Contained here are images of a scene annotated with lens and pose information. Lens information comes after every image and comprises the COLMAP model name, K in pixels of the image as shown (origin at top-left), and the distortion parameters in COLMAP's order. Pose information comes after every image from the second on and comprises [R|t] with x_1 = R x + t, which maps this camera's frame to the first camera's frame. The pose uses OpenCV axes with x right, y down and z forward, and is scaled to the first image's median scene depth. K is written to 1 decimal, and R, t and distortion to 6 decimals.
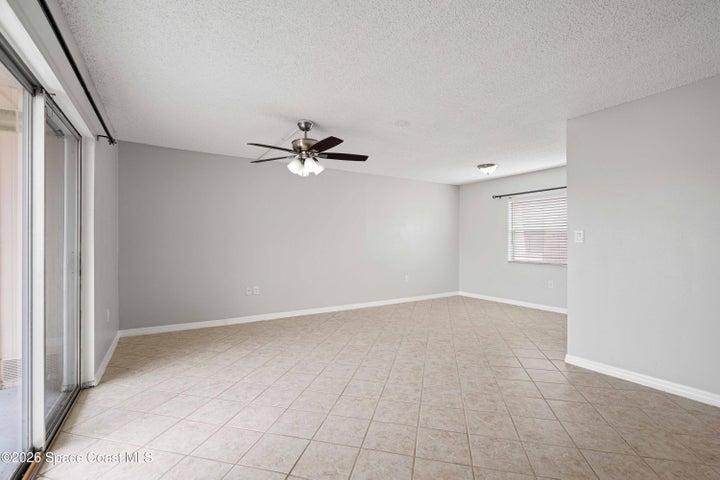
lens RADIAL K [[327.0, 0, 360.0], [0, 327.0, 240.0], [0, 0, 1]] dist [-0.003003, 0.000216]
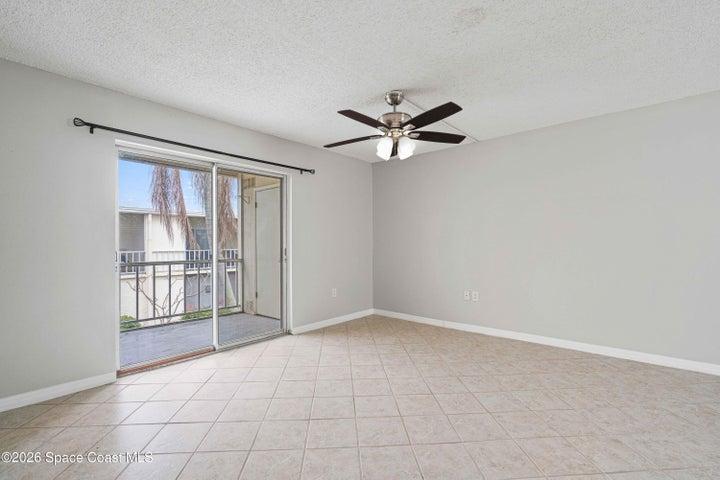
lens RADIAL K [[328.1, 0, 358.1], [0, 328.1, 243.0], [0, 0, 1]] dist [-0.002589, -0.000295]
pose [[0.292343, -0.000084, -0.956313, 0.602157], [0.012705, 0.999912, 0.003797, 0.010626], [0.956229, -0.013260, 0.292319, 0.668724]]
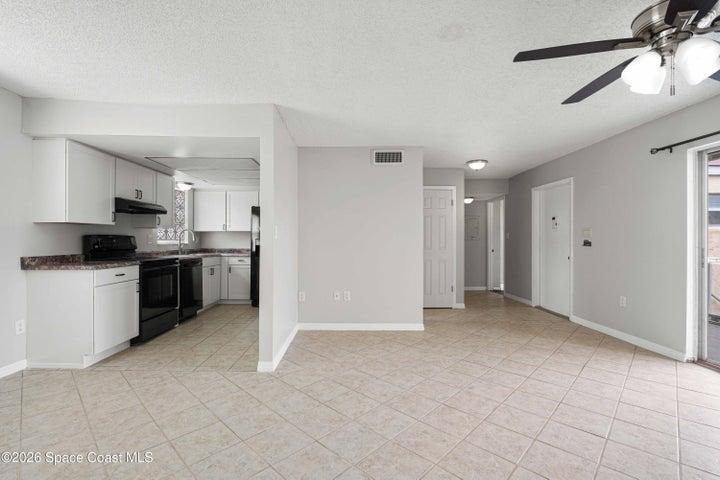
lens RADIAL K [[324.8, 0, 354.8], [0, 324.8, 240.0], [0, 0, 1]] dist [-0.002275, 0.000753]
pose [[-0.859373, -0.003200, 0.511340, -0.019196], [-0.007410, 0.999953, -0.006196, 0.015573], [-0.511296, -0.009113, -0.859356, 1.596524]]
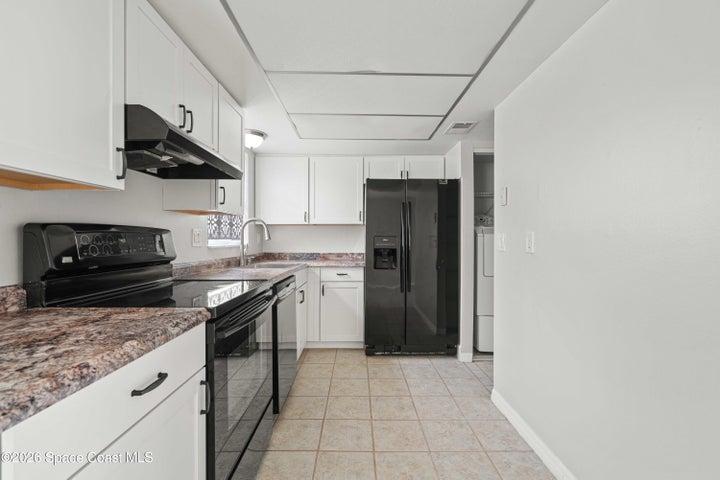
lens RADIAL K [[322.7, 0, 360.4], [0, 322.7, 241.4], [0, 0, 1]] dist [-0.000171, 0.000546]
pose [[-0.861001, -0.006433, 0.508562, 0.823921], [-0.006119, 0.999979, 0.002290, 0.015472], [-0.508566, -0.001140, -0.861022, 1.247406]]
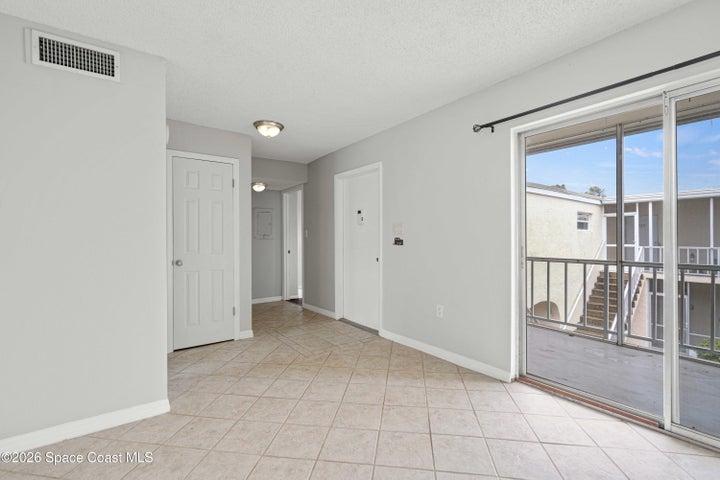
lens RADIAL K [[323.2, 0, 360.8], [0, 323.2, 238.6], [0, 0, 1]] dist [-0.002311, 0.000329]
pose [[-0.995927, 0.002011, -0.090144, 0.065957], [0.003095, 0.999925, -0.011888, 0.016312], [0.090113, -0.012119, -0.995858, 1.060415]]
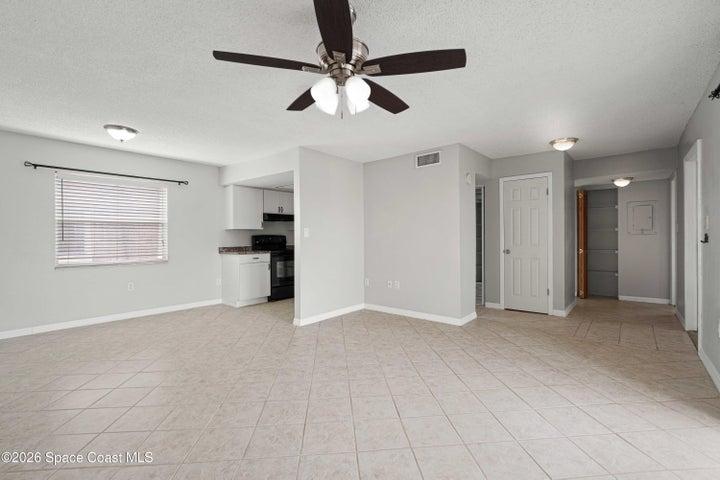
lens RADIAL K [[323.2, 0, 360.8], [0, 323.2, 238.6], [0, 0, 1]] dist [-0.002311, 0.000329]
pose [[-0.317977, -0.002909, 0.948094, -0.679405], [0.000880, 0.999994, 0.003363, 0.010884], [-0.948098, 0.001904, -0.317972, 1.142192]]
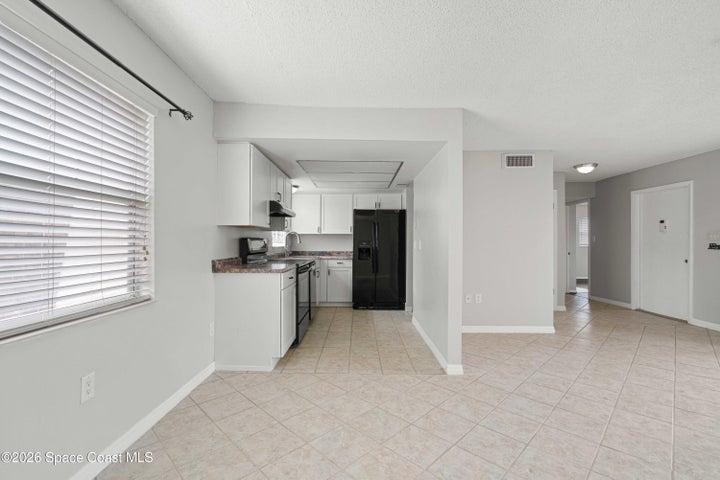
lens RADIAL K [[322.7, 0, 360.4], [0, 322.7, 241.4], [0, 0, 1]] dist [-0.000171, 0.000546]
pose [[-0.858124, -0.002776, 0.513436, 0.399559], [-0.008586, 0.999923, -0.008943, 0.016637], [-0.513371, -0.012083, -0.858082, 1.844981]]
